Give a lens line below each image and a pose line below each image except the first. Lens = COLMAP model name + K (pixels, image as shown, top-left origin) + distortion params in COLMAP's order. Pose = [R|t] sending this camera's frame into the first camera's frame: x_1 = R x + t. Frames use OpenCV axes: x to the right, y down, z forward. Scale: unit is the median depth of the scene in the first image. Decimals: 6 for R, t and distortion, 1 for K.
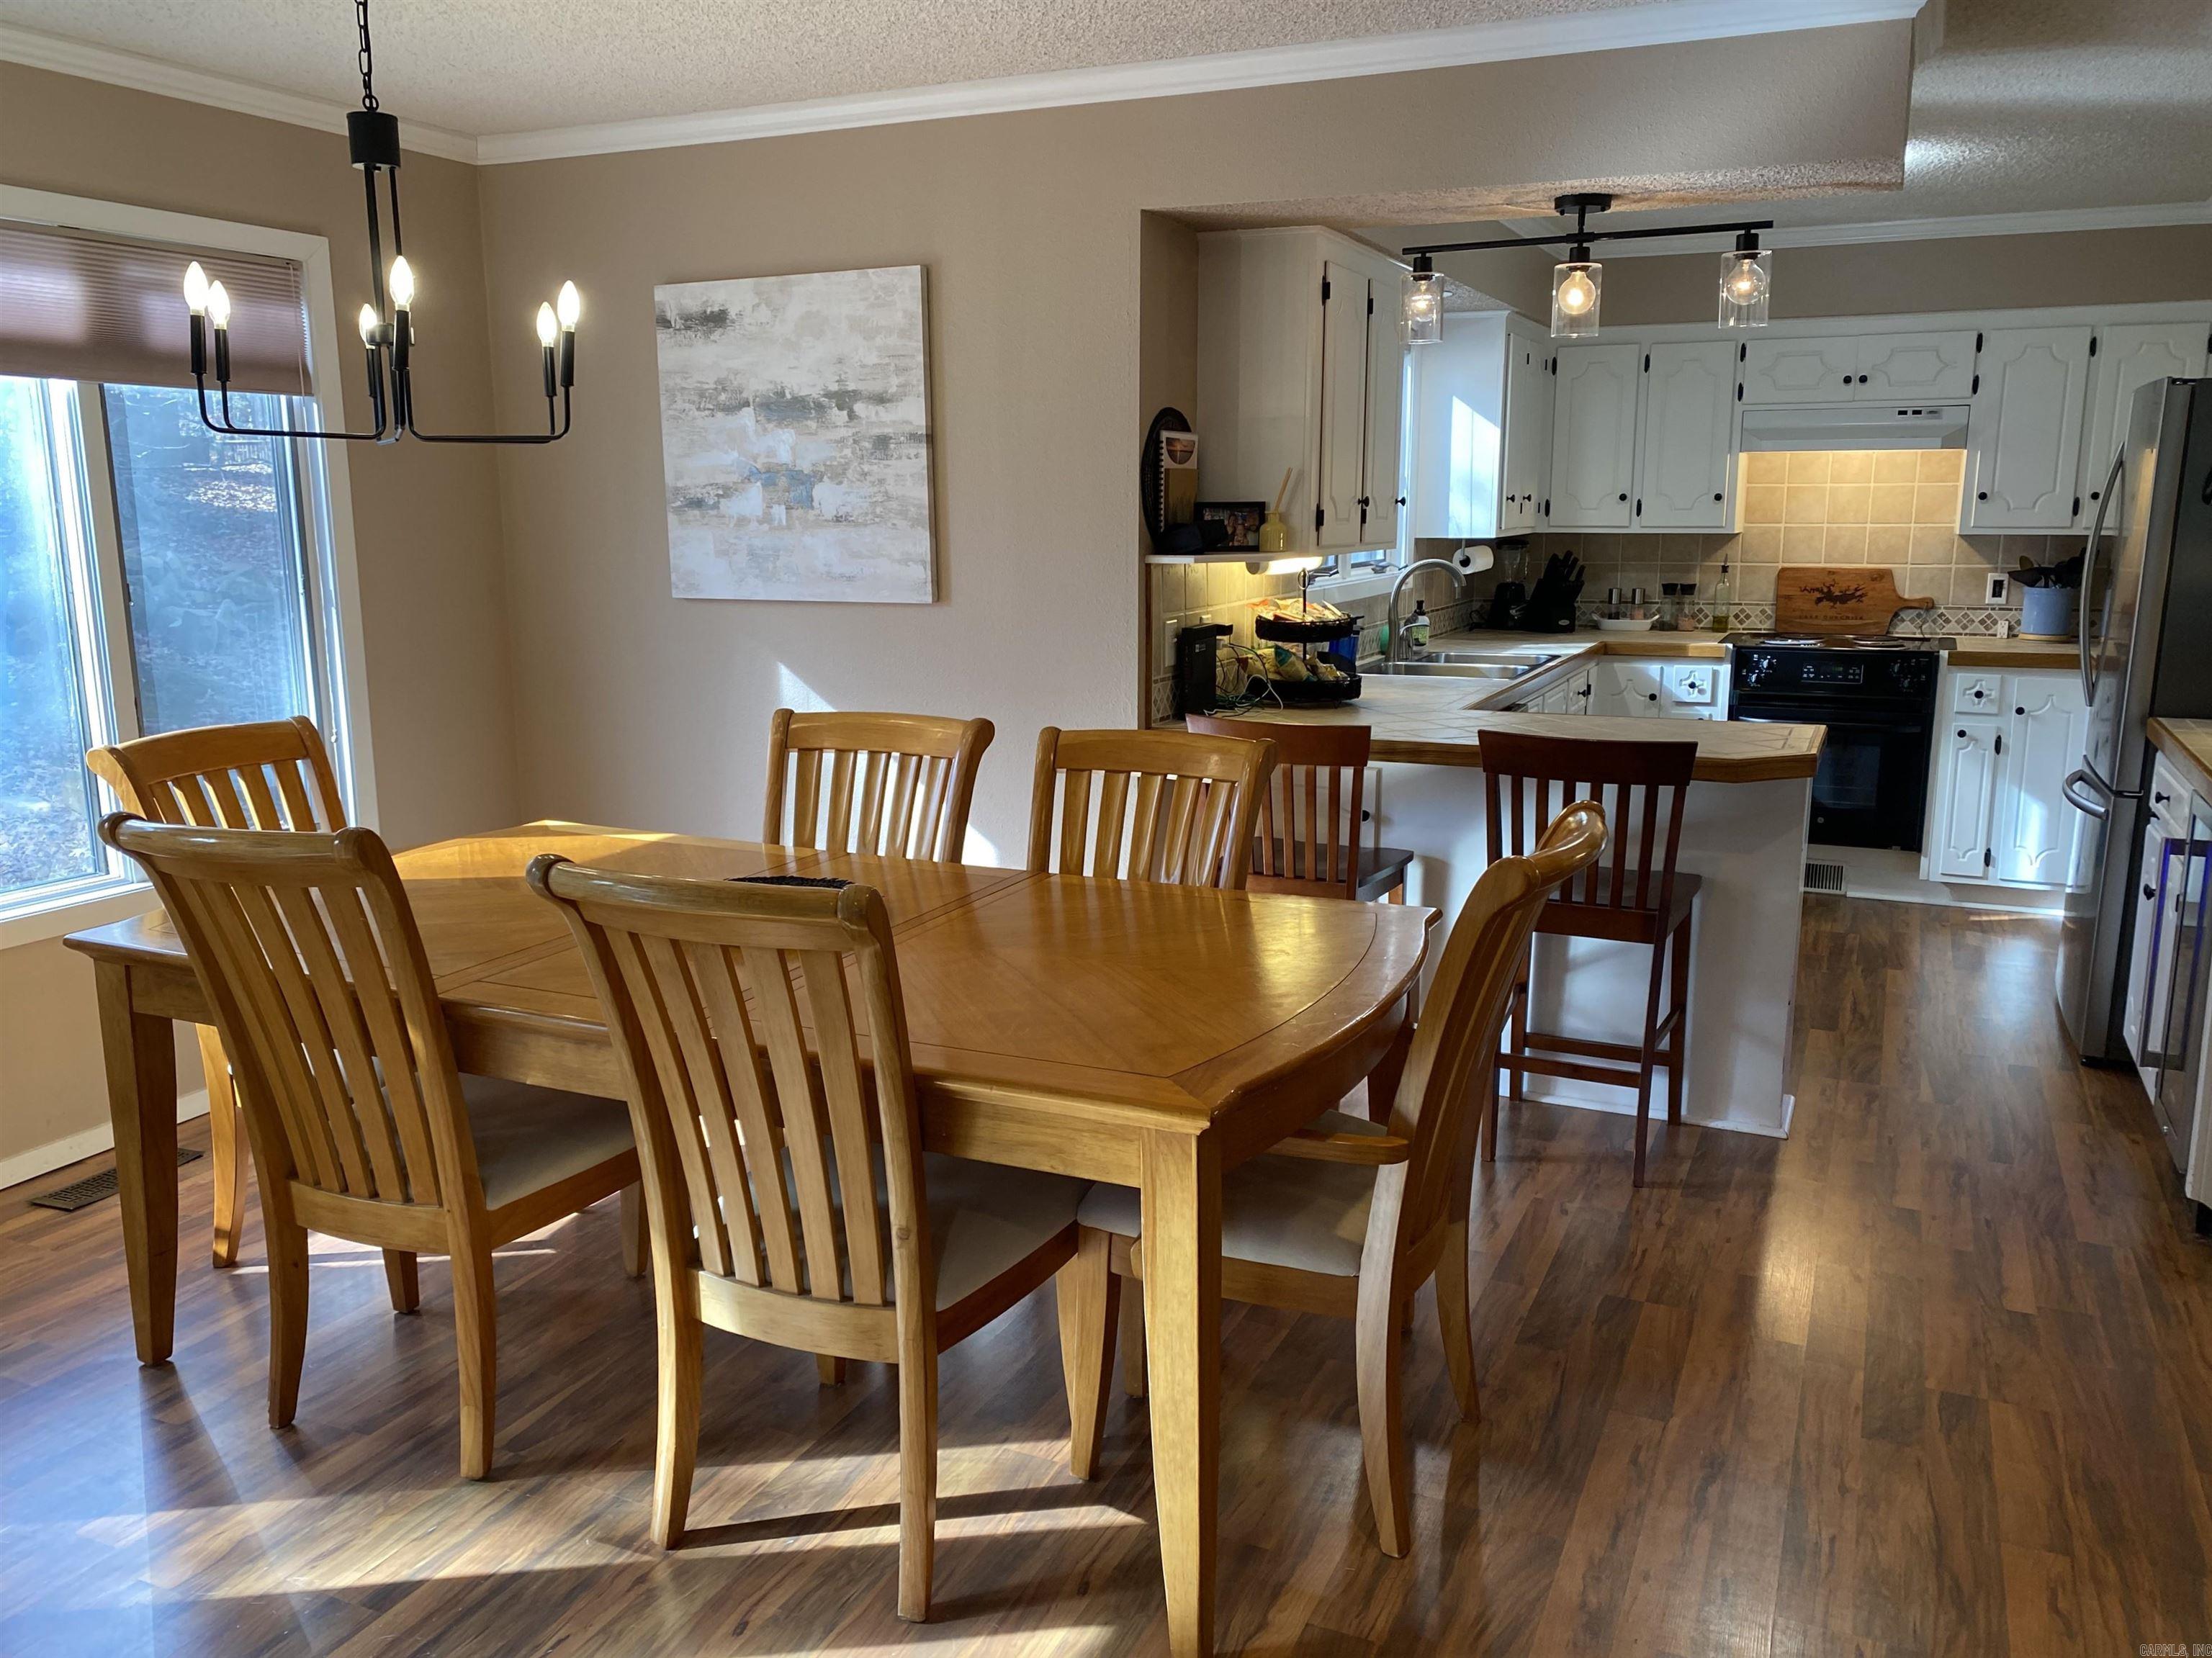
lens RADIAL K [[1747.6, 0, 1057.9], [0, 1747.6, 831.9], [0, 0, 1]] dist [0.061201, -0.073761]
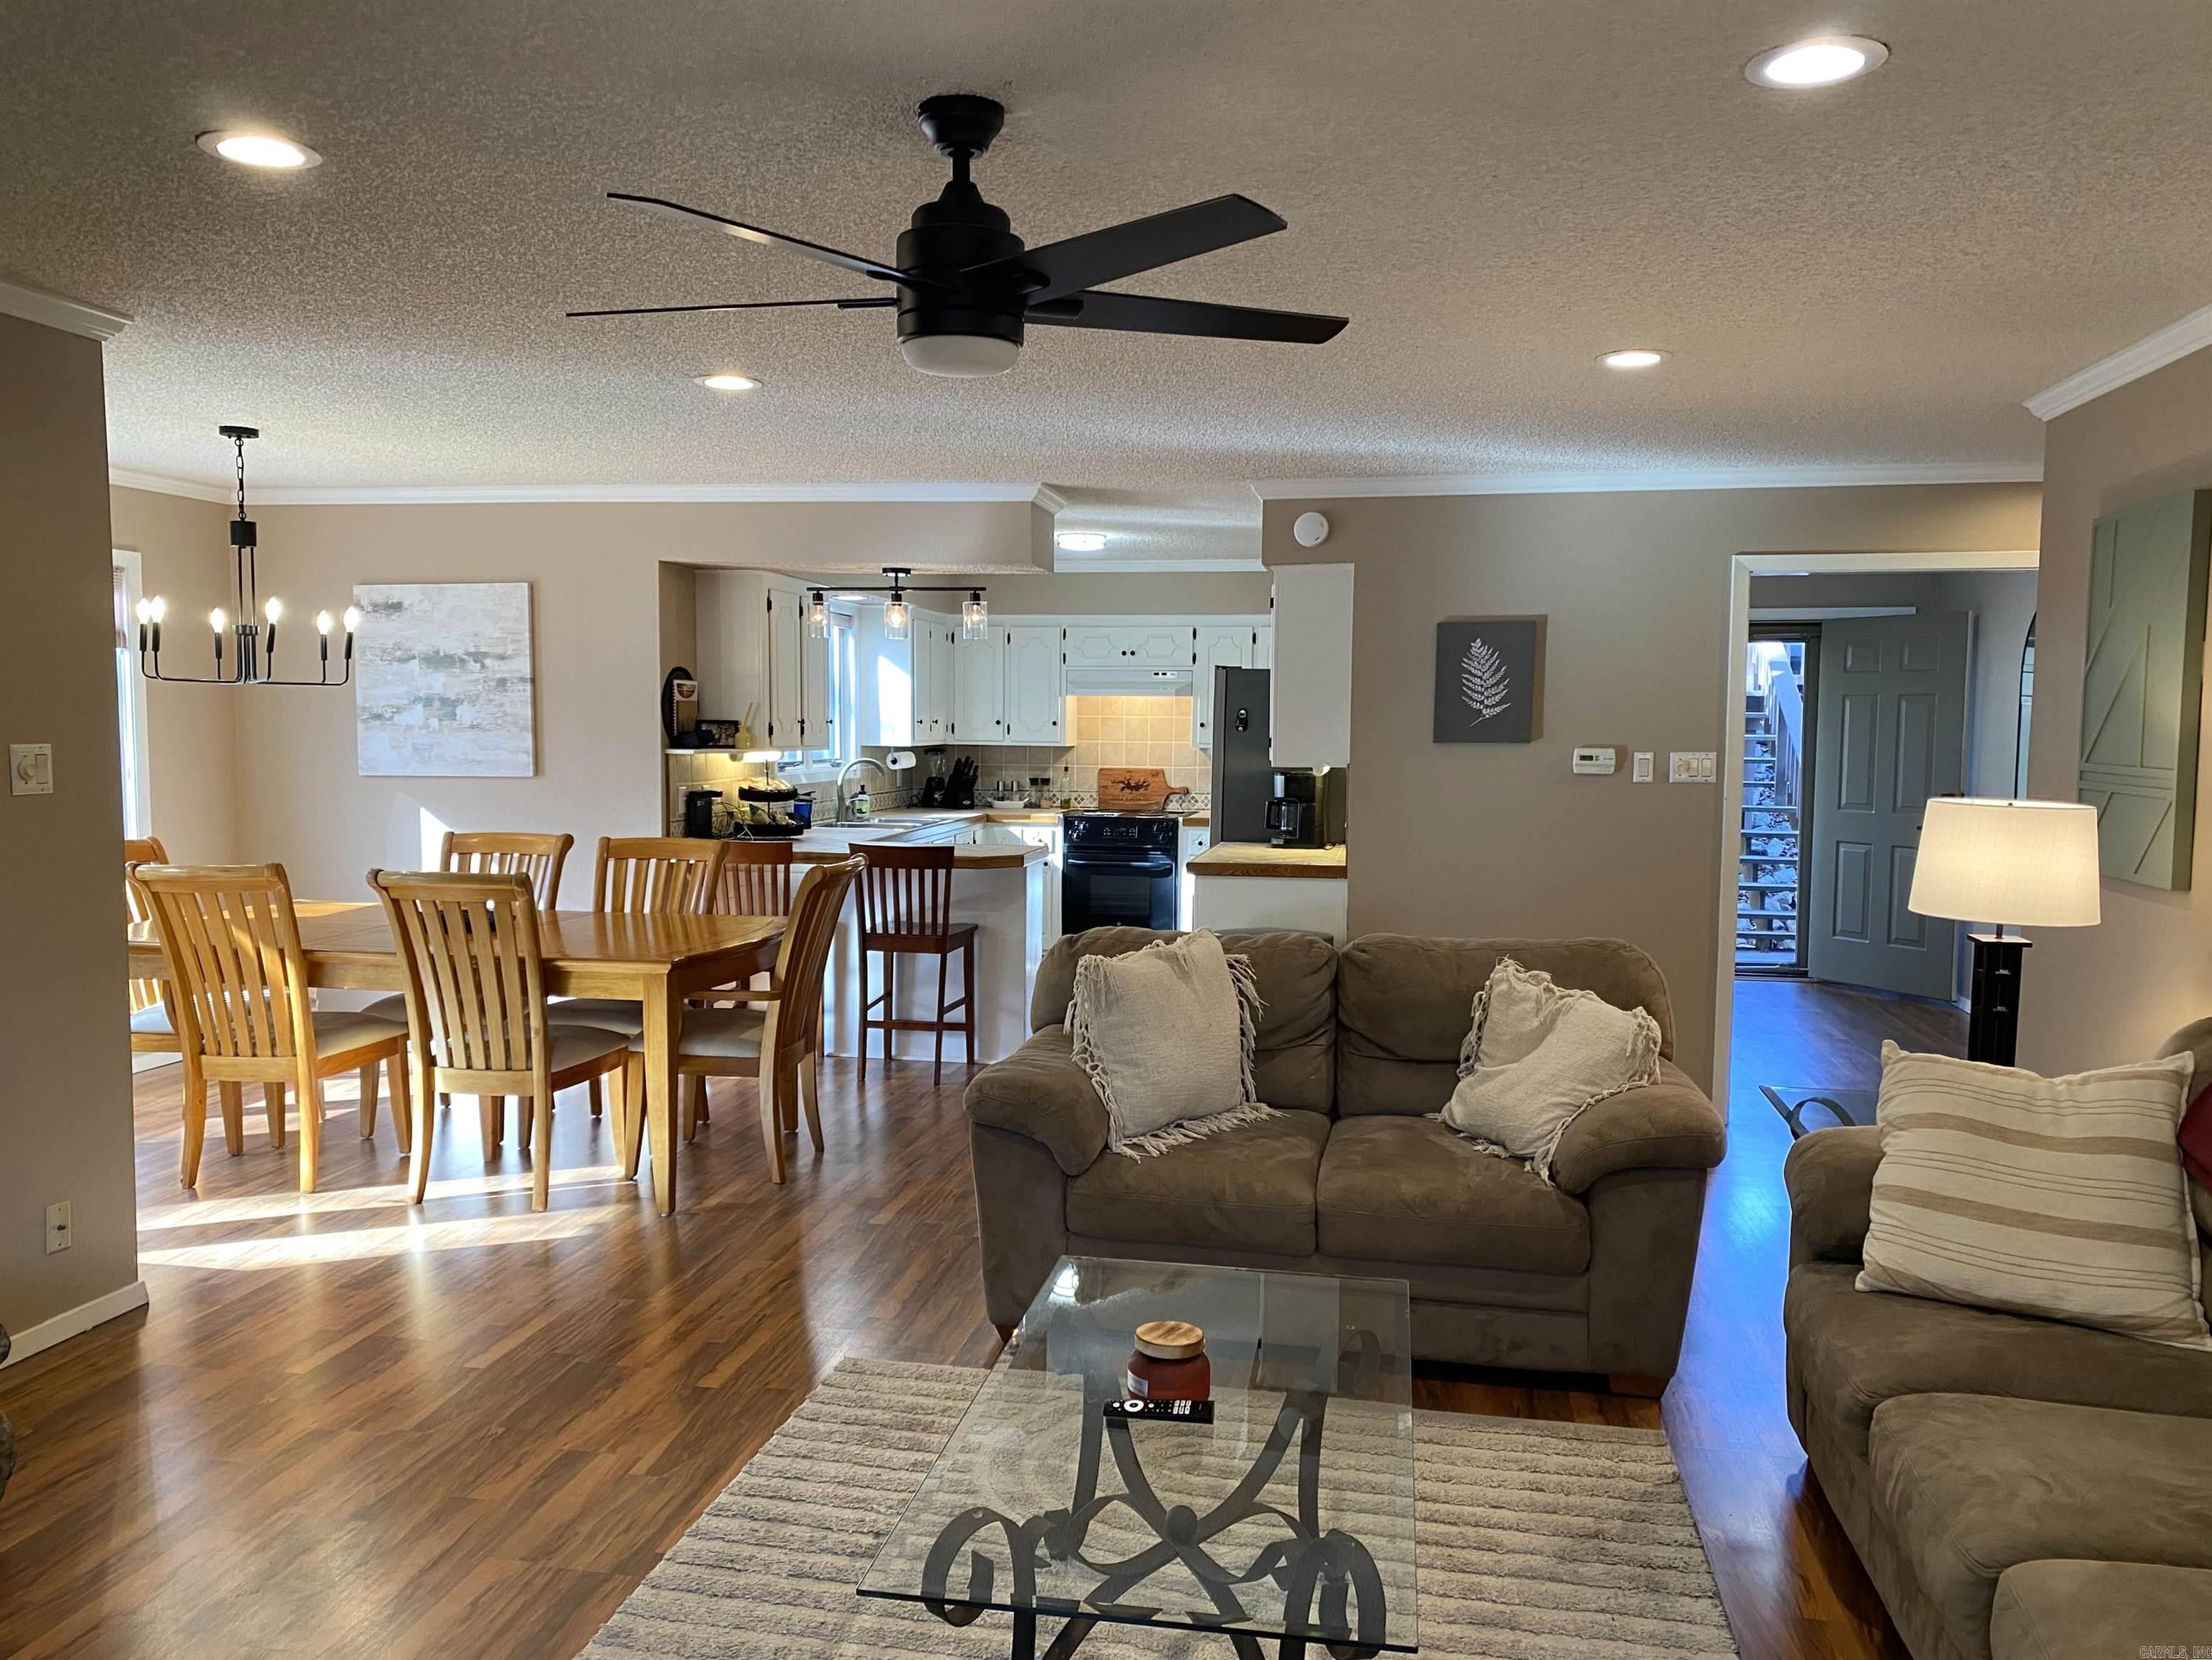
lens RADIAL K [[1748.0, 0, 1113.0], [0, 1748.0, 837.6], [0, 0, 1]] dist [0.061201, -0.073761]
pose [[0.963627, -0.003700, 0.267223, 0.008823], [0.035438, 0.992843, -0.114047, 0.096227], [-0.264889, 0.119368, 0.956862, -0.519988]]
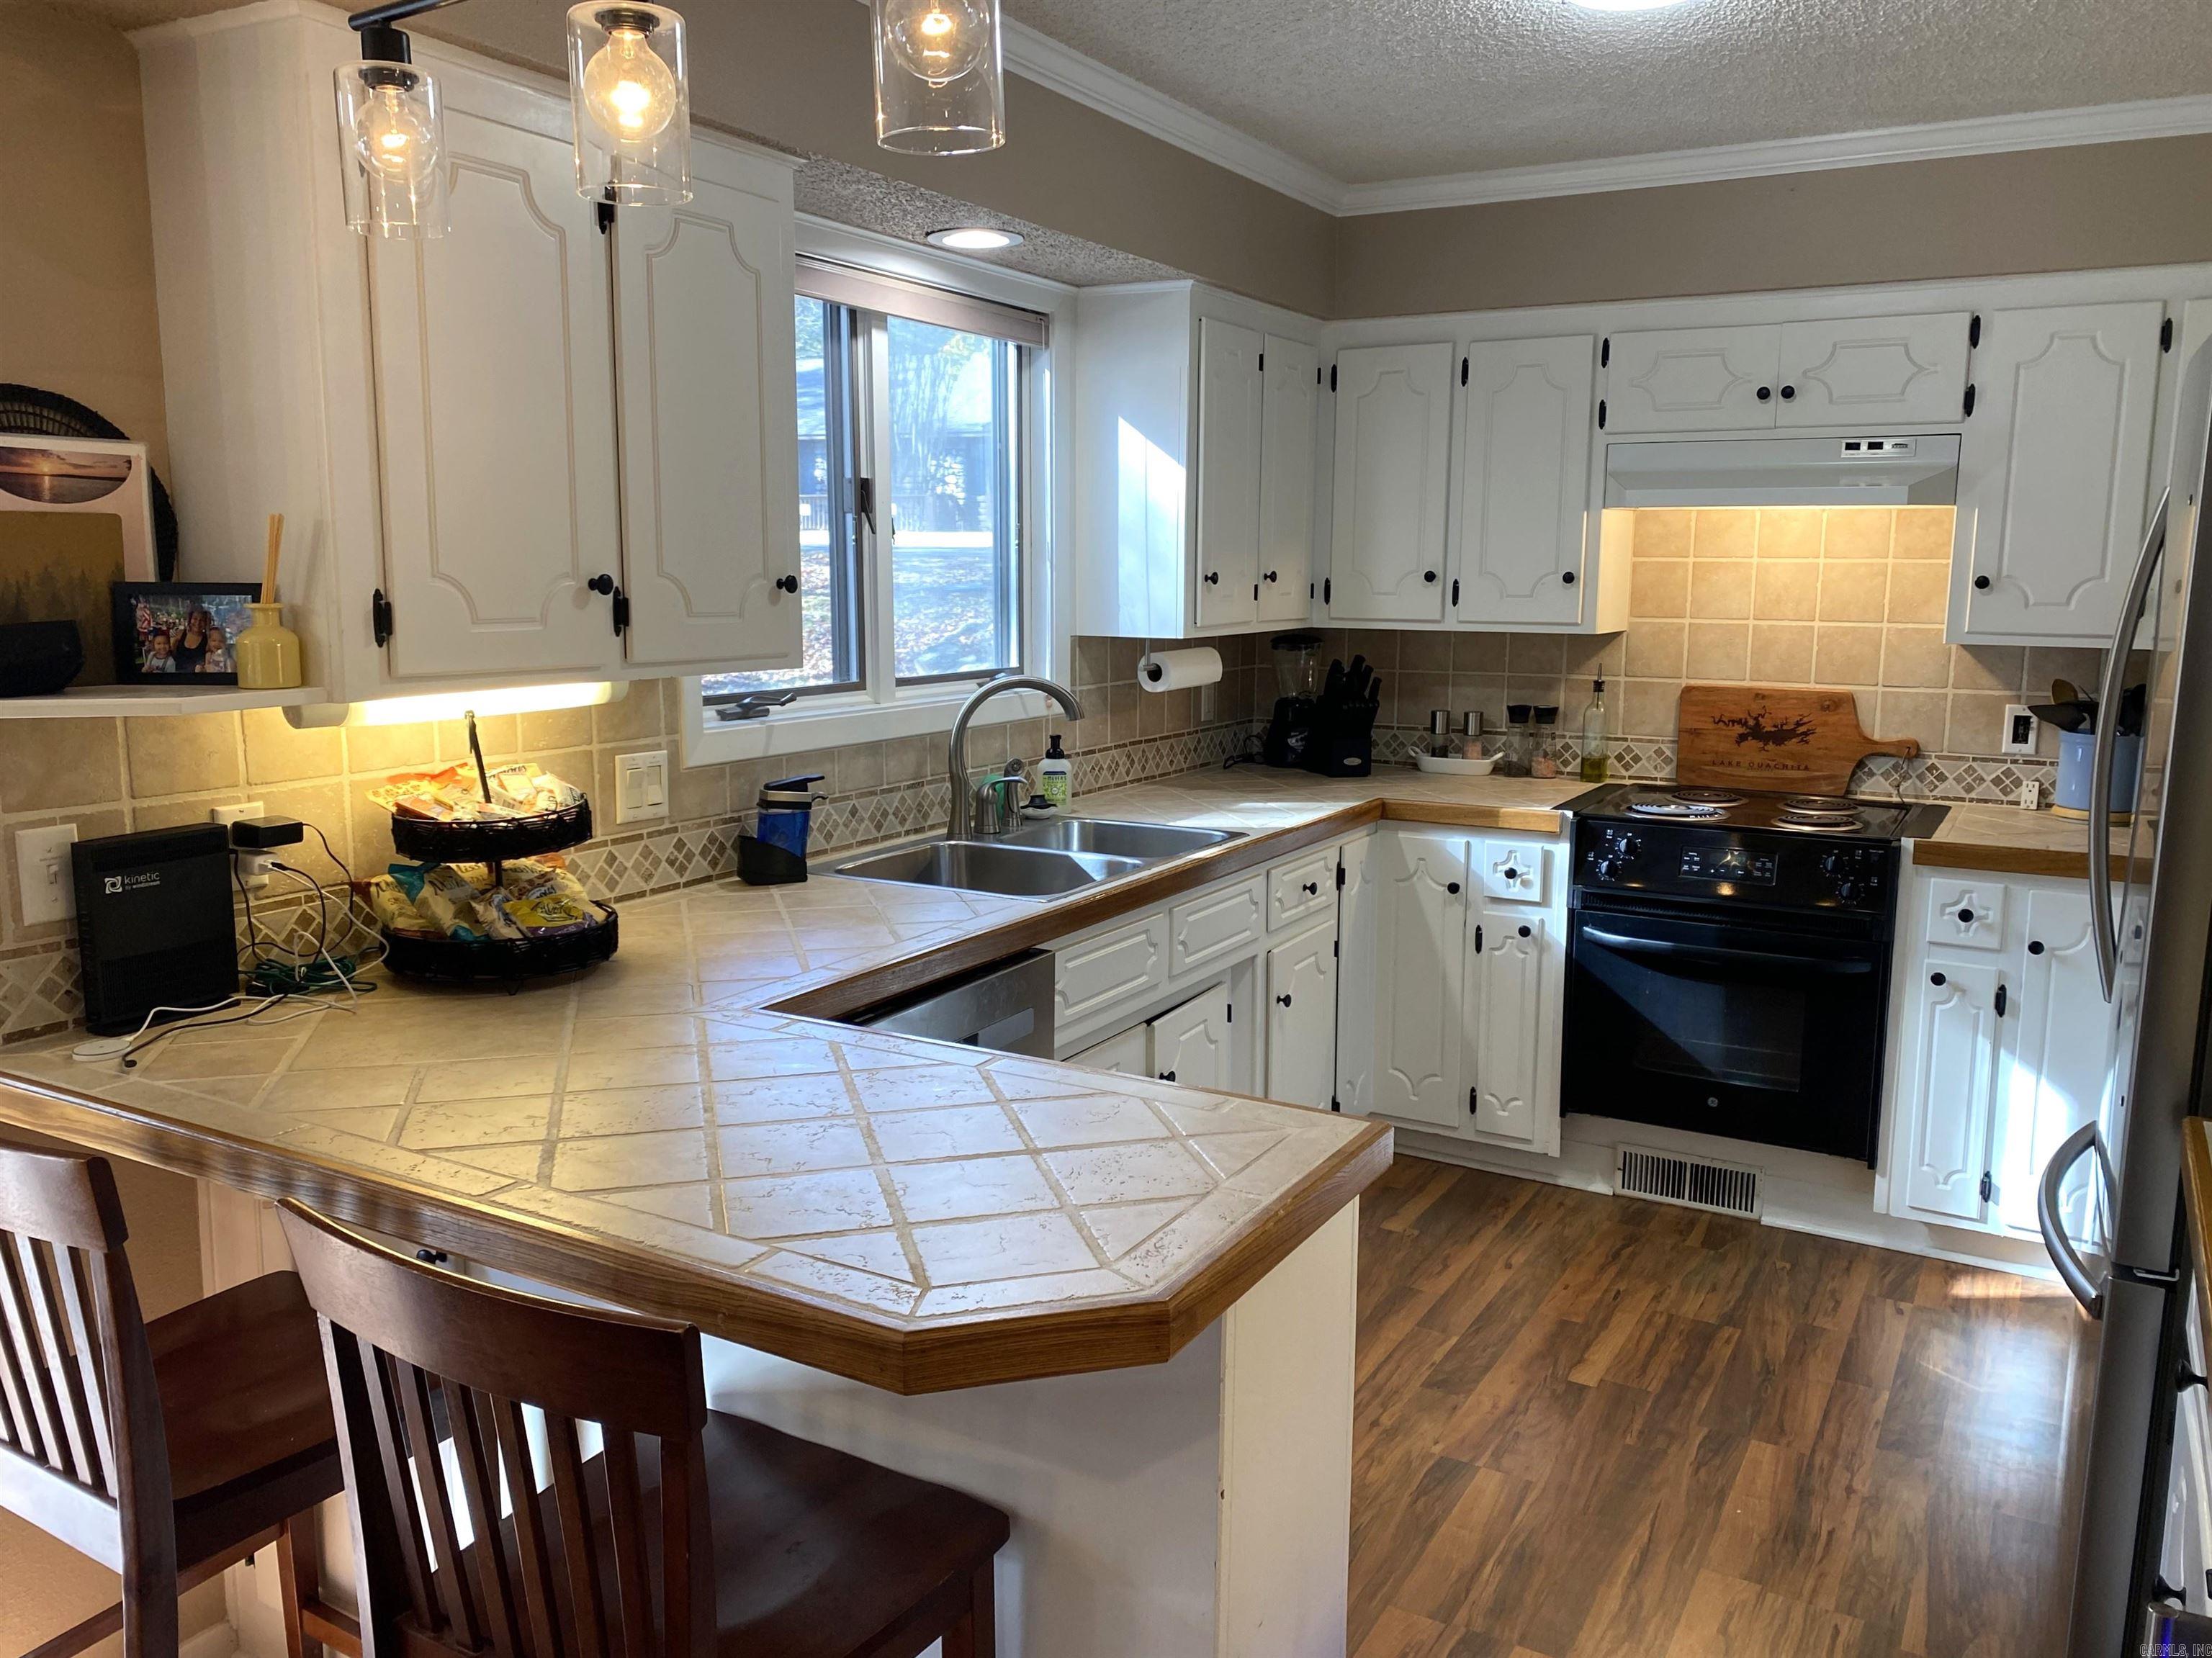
lens RADIAL K [[1747.6, 0, 1053.7], [0, 1747.6, 818.9], [0, 0, 1]] dist [0.061201, -0.073761]
pose [[0.995809, 0.022751, -0.088587, 0.262405], [-0.026297, 0.998890, -0.039070, -0.077062], [0.087600, 0.041236, 0.995302, 0.373789]]
